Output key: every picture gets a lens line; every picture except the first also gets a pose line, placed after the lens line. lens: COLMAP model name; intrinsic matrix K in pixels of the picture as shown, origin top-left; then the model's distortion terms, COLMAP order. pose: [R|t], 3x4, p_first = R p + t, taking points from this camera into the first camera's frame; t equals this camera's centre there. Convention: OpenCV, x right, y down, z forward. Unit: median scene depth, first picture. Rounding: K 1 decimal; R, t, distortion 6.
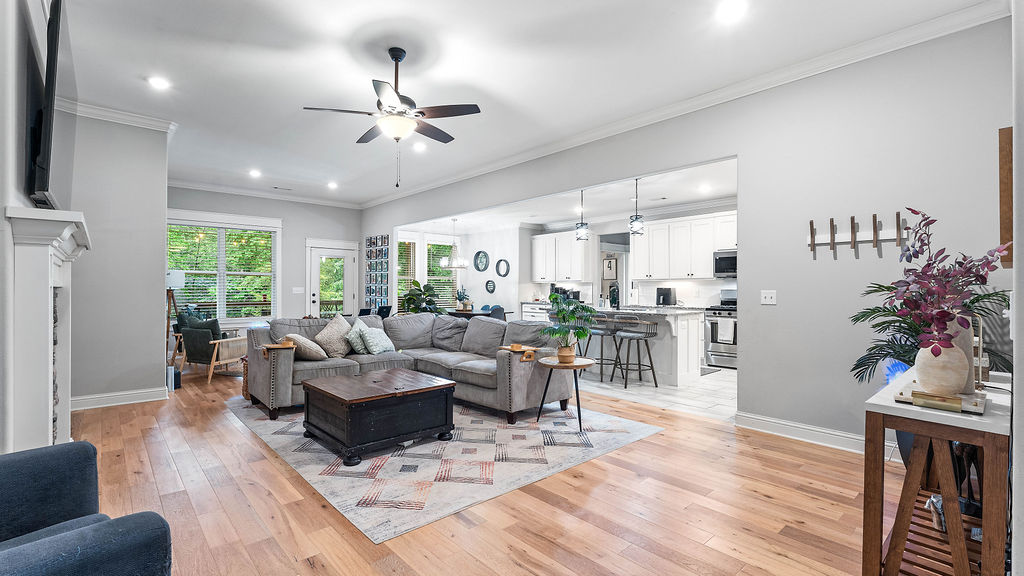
lens RADIAL K [[461.3, 0, 506.9], [0, 461.3, 285.4], [0, 0, 1]] dist [-0.009177, 0.000151]
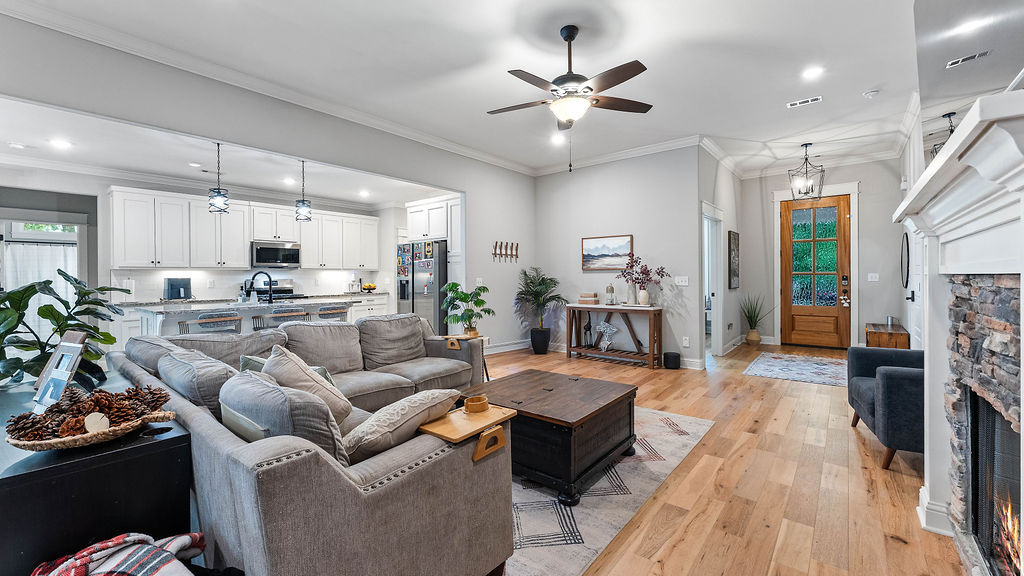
lens RADIAL K [[415.0, 0, 503.6], [0, 415.0, 278.0], [0, 0, 1]] dist [-0.005665, 0.000345]
pose [[-0.150294, -0.004889, 0.988629, -0.718656], [-0.000620, 0.999988, 0.004851, 0.001760], [-0.988641, 0.000116, -0.150295, 0.849253]]
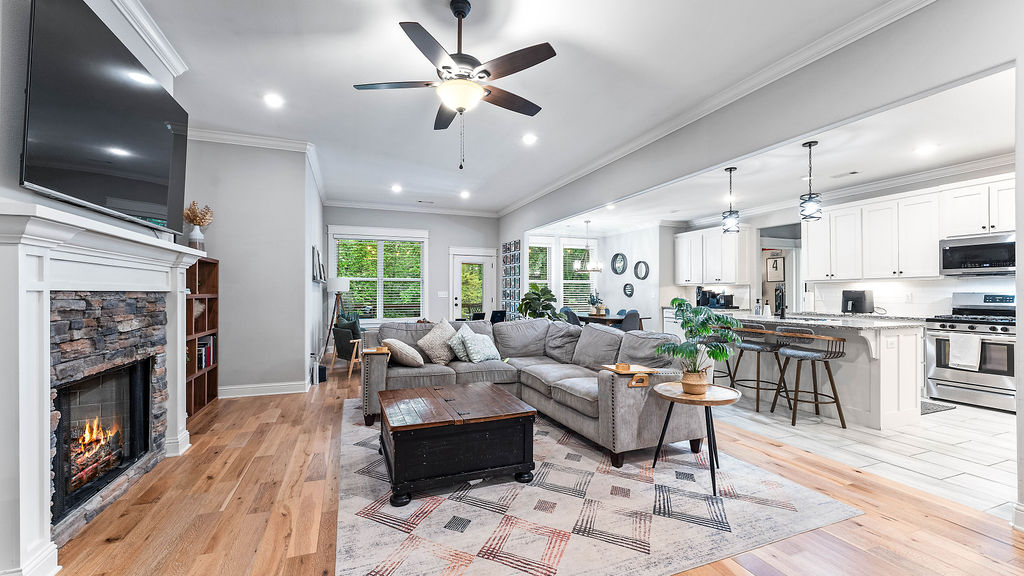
lens RADIAL K [[415.0, 0, 503.8], [0, 415.0, 290.8], [0, 0, 1]] dist [-0.005665, 0.000345]
pose [[0.933290, -0.004247, -0.359099, 0.066241], [0.005242, 0.999985, 0.001799, 0.002351], [0.359086, -0.003561, 0.933298, 0.223859]]
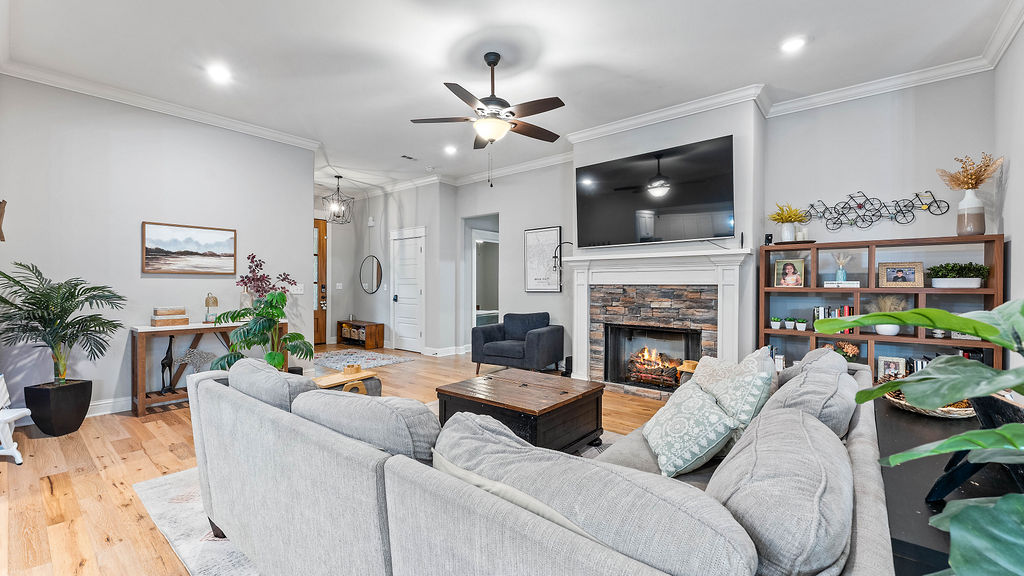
lens RADIAL K [[415.0, 0, 508.9], [0, 415.0, 288.2], [0, 0, 1]] dist [-0.005665, 0.000345]
pose [[-0.988958, -0.004597, -0.148127, -0.093840], [-0.004514, 0.999989, -0.000896, 0.010866], [0.148130, -0.000218, -0.988968, 1.294311]]
